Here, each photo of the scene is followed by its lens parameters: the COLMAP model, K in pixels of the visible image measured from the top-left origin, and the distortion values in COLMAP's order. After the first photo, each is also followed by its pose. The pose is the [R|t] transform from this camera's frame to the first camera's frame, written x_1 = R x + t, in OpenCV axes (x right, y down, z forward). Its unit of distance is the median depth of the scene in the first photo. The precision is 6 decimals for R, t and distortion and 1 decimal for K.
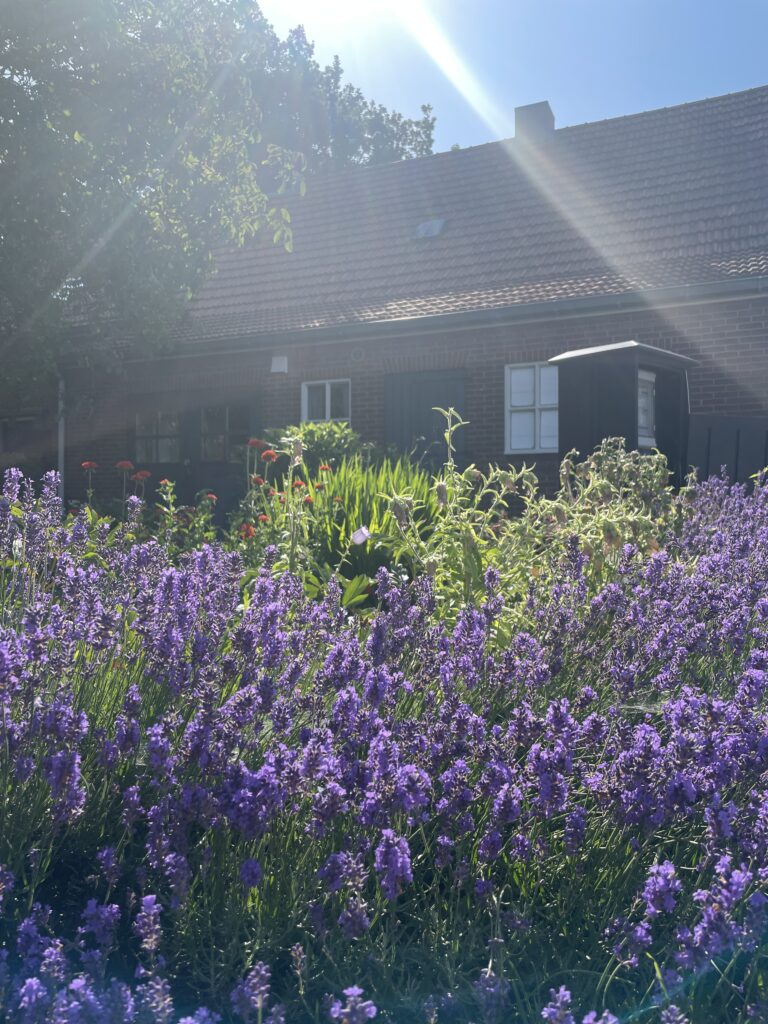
lens RADIAL K [[777.1, 0, 389.3], [0, 777.1, 511.3], [0, 0, 1]] dist [0.028224, -0.010837]
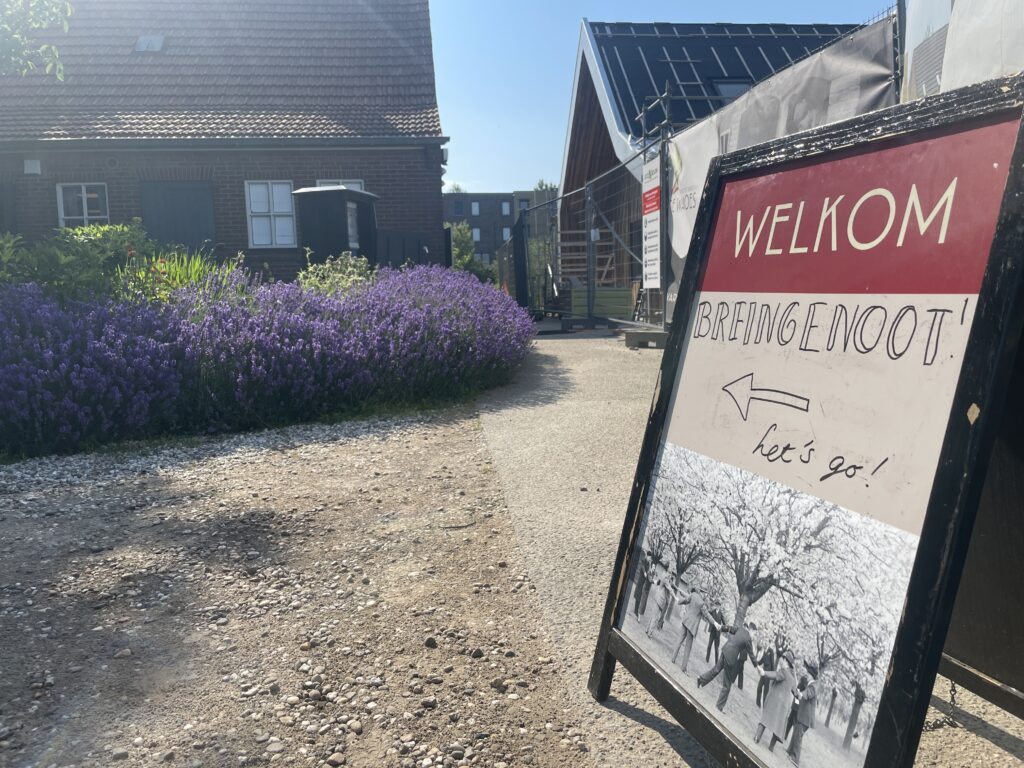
lens RADIAL K [[777.1, 0, 514.8], [0, 777.1, 380.9], [0, 0, 1]] dist [0.028224, -0.010837]
pose [[0.862313, -0.082703, 0.499577, -0.149021], [0.029791, 0.993149, 0.112991, 0.014897], [-0.505499, -0.082551, 0.858869, -0.409024]]
